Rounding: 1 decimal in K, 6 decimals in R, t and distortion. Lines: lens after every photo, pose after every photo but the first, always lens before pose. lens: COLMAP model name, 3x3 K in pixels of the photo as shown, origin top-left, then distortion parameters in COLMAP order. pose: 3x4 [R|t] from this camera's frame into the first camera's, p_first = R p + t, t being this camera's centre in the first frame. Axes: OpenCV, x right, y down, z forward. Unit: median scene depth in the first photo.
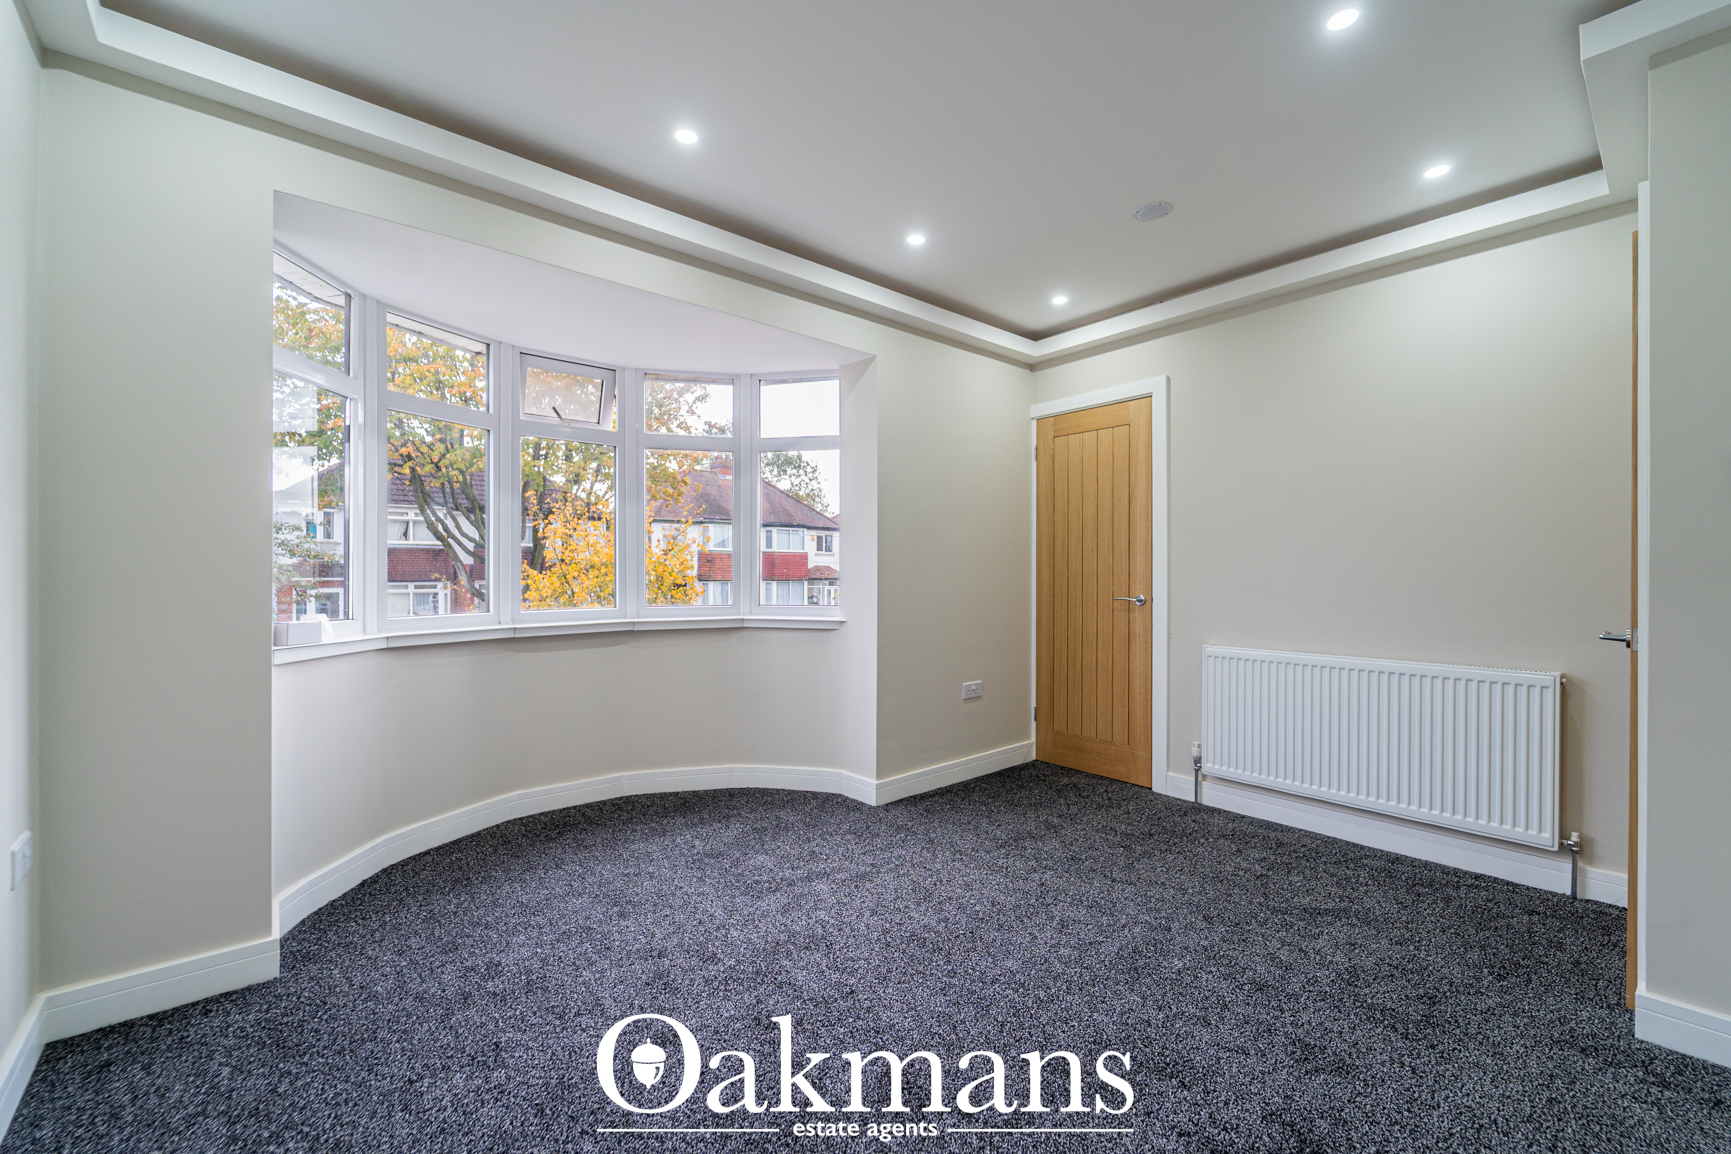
lens RADIAL K [[694.4, 0, 865.5], [0, 694.4, 577.0], [0, 0, 1]] dist [-0.010779, -0.000322]
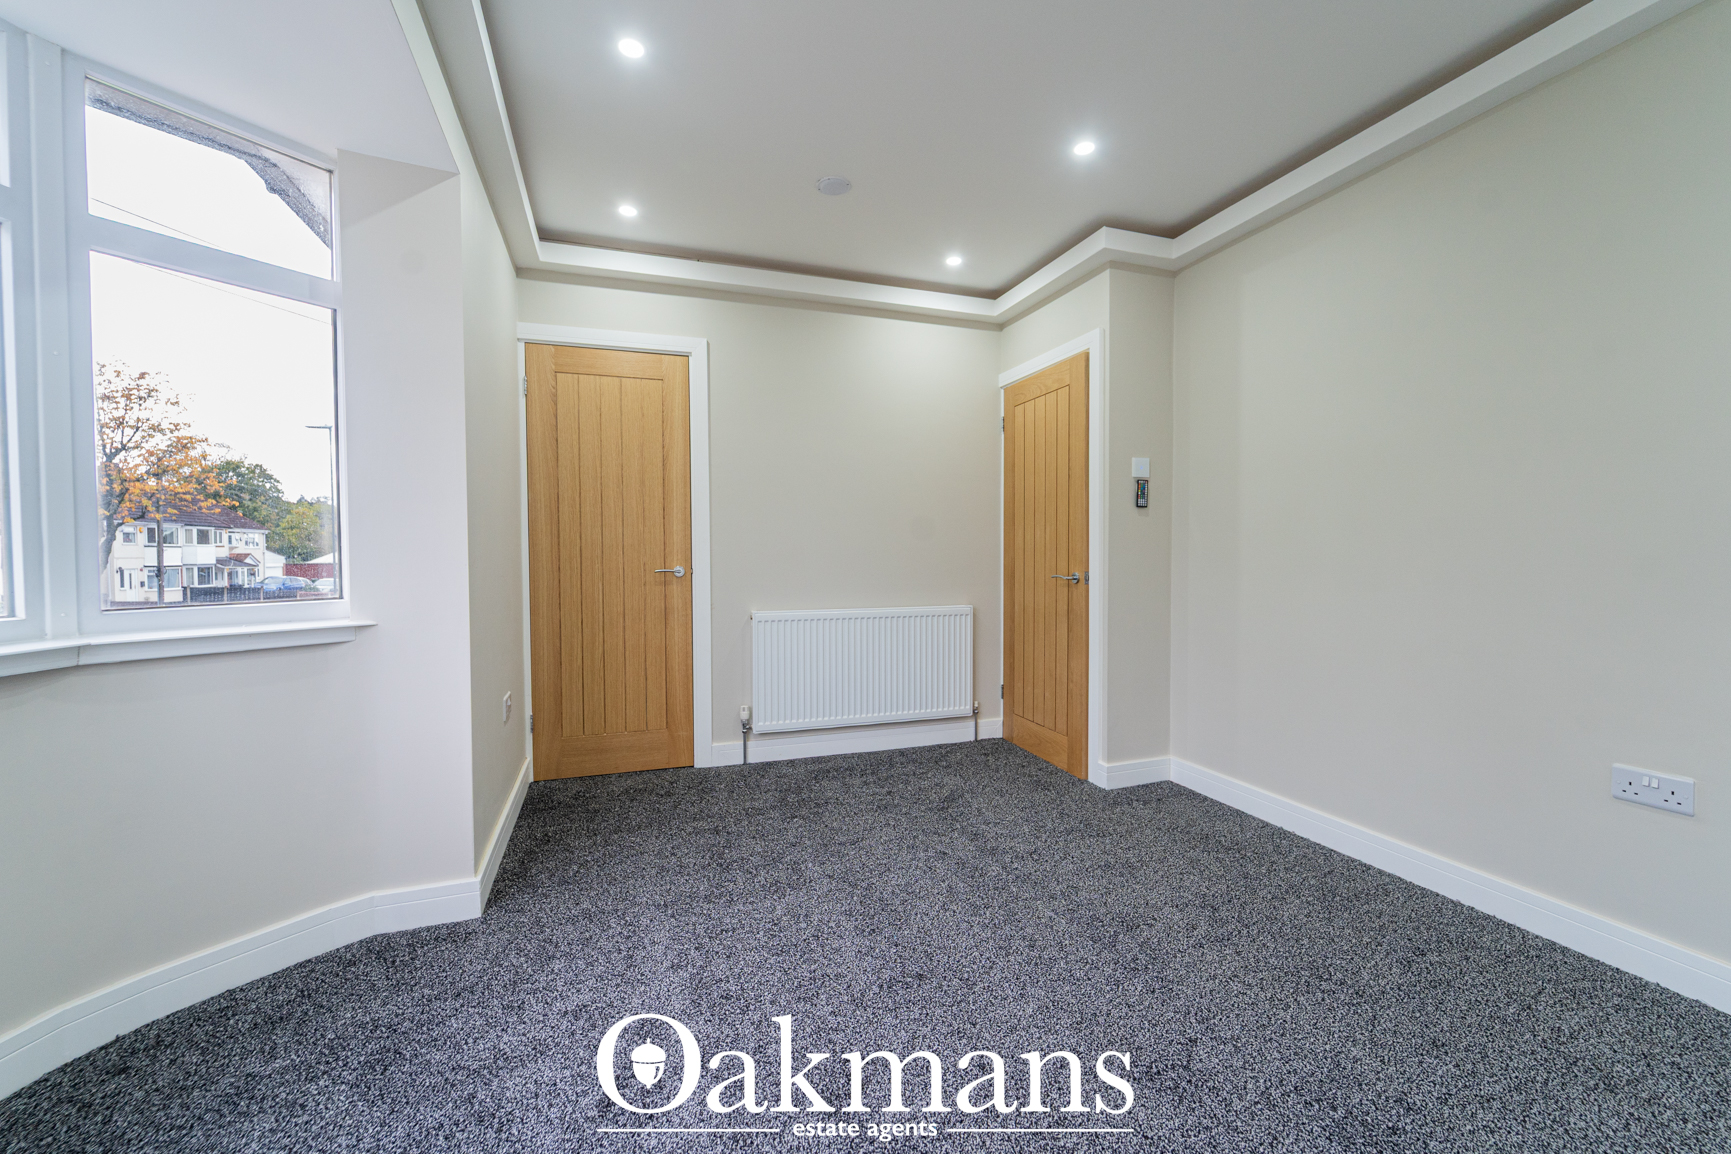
lens RADIAL K [[694.4, 0, 865.5], [0, 694.4, 577.0], [0, 0, 1]] dist [-0.010779, -0.000322]
pose [[0.358826, -0.036669, 0.932684, -0.405790], [0.006233, 0.999300, 0.036890, 0.007471], [-0.933384, -0.007424, 0.358803, 0.440696]]
